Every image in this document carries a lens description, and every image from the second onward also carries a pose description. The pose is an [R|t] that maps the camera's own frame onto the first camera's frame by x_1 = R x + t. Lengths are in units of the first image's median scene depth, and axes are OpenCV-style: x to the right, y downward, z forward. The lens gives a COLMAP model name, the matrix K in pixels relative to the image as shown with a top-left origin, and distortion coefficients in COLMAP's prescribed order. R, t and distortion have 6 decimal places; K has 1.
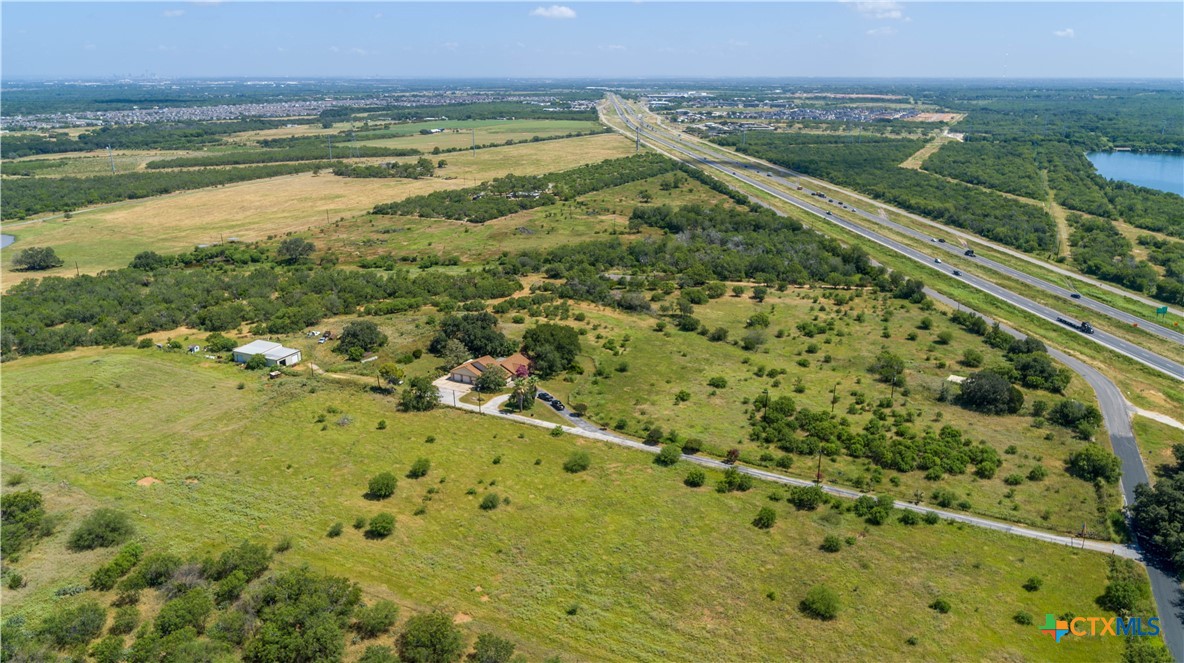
lens RADIAL K [[807.6, 0, 595.6], [0, 807.6, 328.9], [0, 0, 1]] dist [-0.002091, -0.001599]
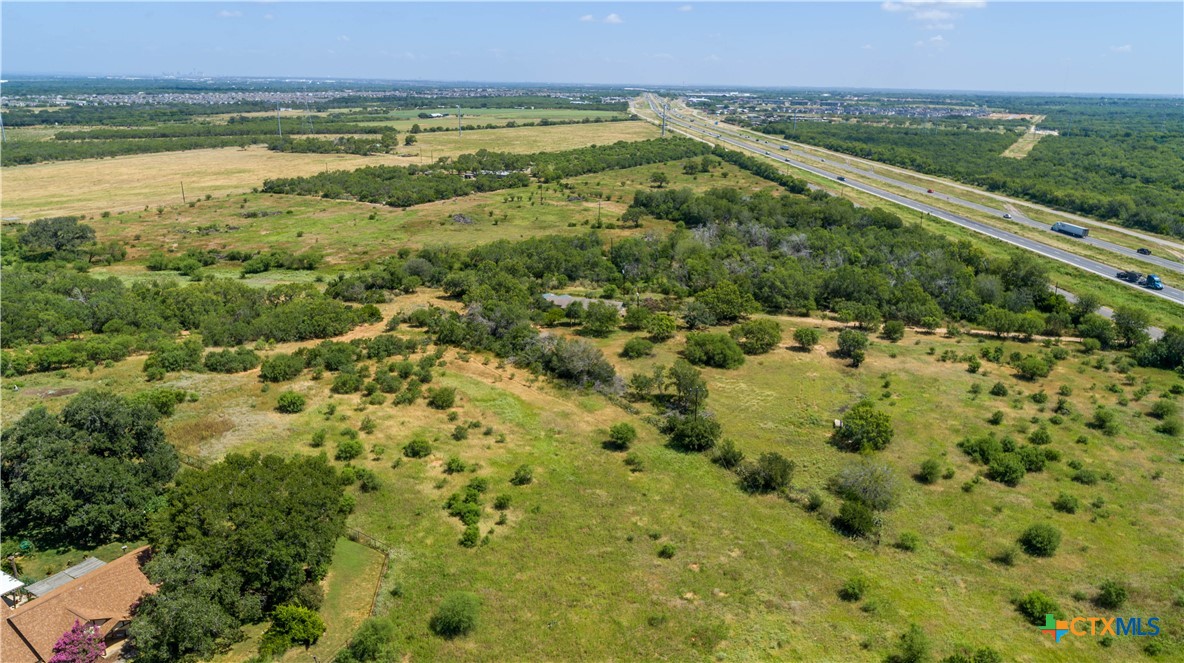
lens RADIAL K [[807.6, 0, 595.6], [0, 807.6, 328.9], [0, 0, 1]] dist [-0.002091, -0.001599]
pose [[0.998535, 0.031728, -0.043835, 0.065688], [-0.032139, 0.999446, -0.008690, -0.041333], [0.043535, 0.010086, 0.999001, 0.469083]]
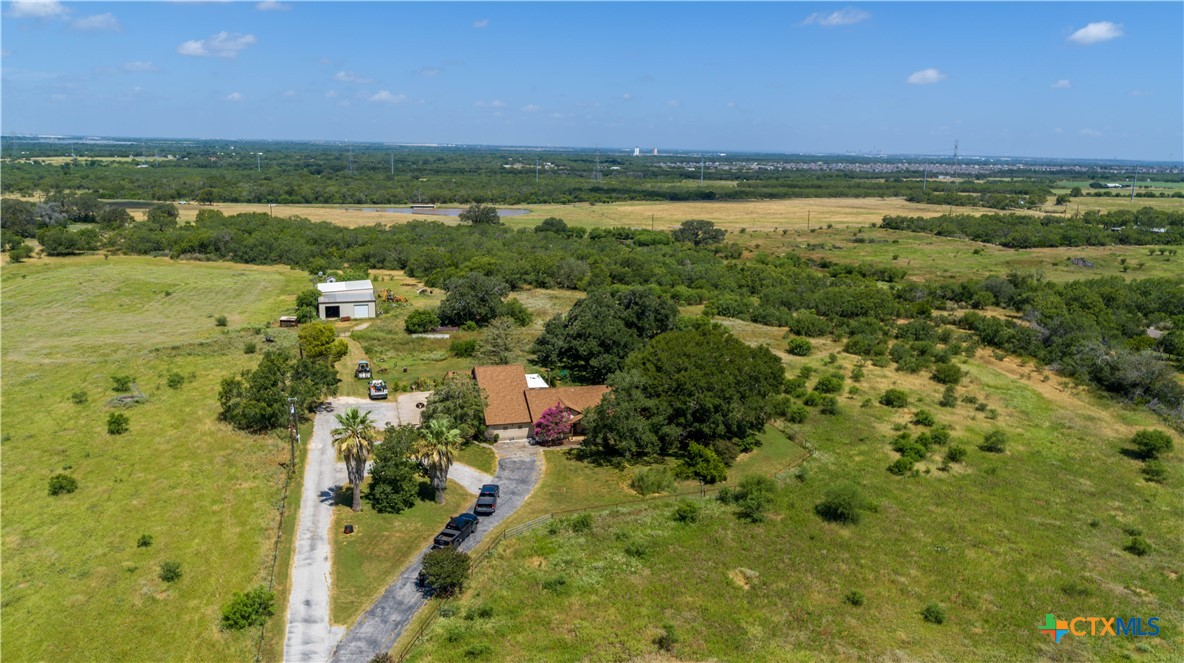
lens RADIAL K [[807.6, 0, 595.6], [0, 807.6, 328.9], [0, 0, 1]] dist [-0.002091, -0.001599]
pose [[0.682544, 0.175849, -0.709374, 0.117214], [-0.241712, 0.970315, 0.007965, 0.002093], [0.689717, 0.166027, 0.704787, 0.482459]]
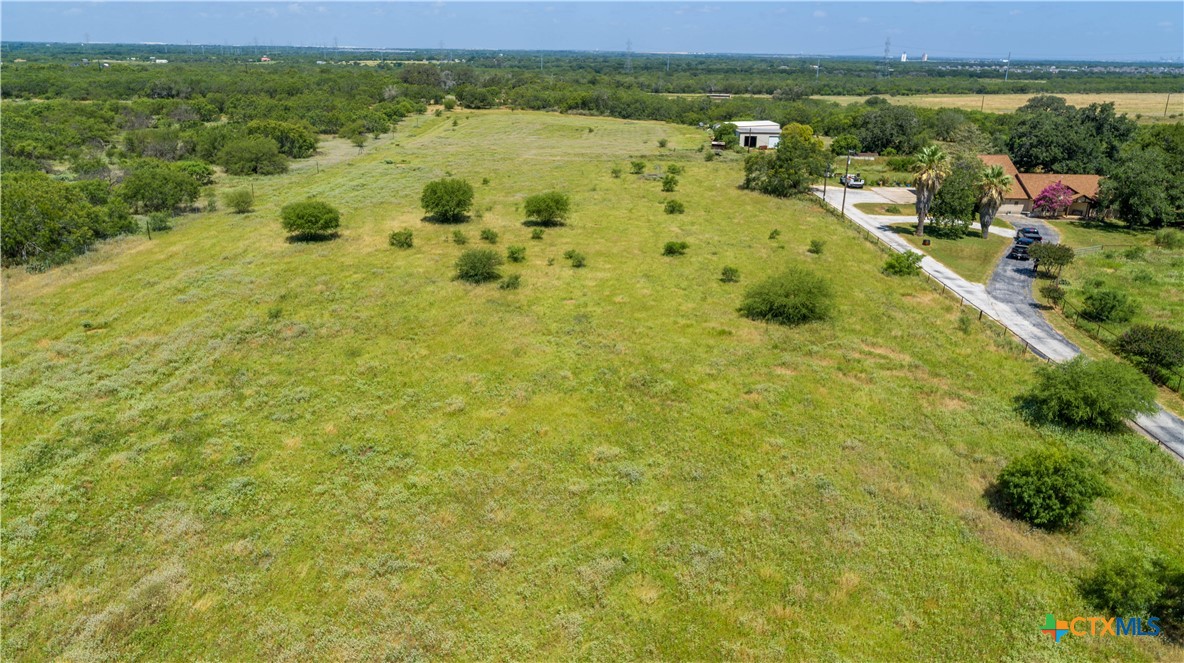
lens RADIAL K [[807.6, 0, 595.6], [0, 807.6, 328.9], [0, 0, 1]] dist [-0.002091, -0.001599]
pose [[0.444466, 0.297247, -0.845041, 0.114127], [-0.283755, 0.941481, 0.181924, 0.070213], [0.849666, 0.158926, 0.502802, 0.390264]]
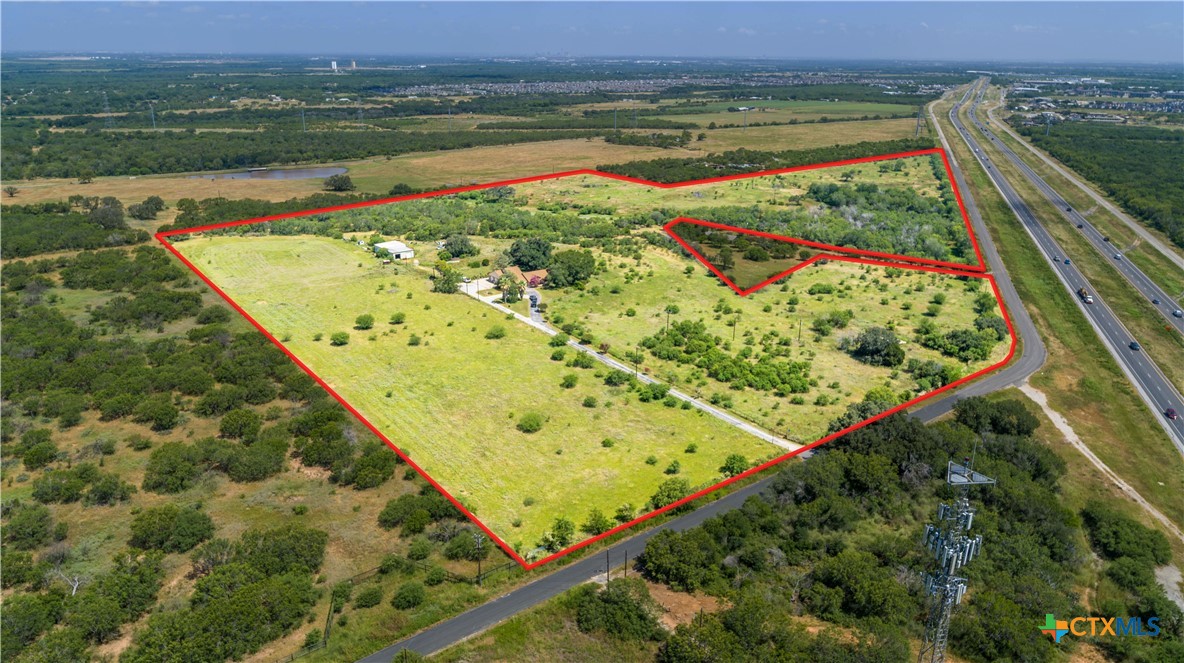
lens RADIAL K [[807.6, 0, 595.6], [0, 807.6, 328.9], [0, 0, 1]] dist [-0.002091, -0.001599]
pose [[0.898755, 0.148948, -0.412377, 0.357160], [-0.140083, 0.988782, 0.051838, 0.031395], [0.415472, 0.011178, 0.909537, -0.097487]]
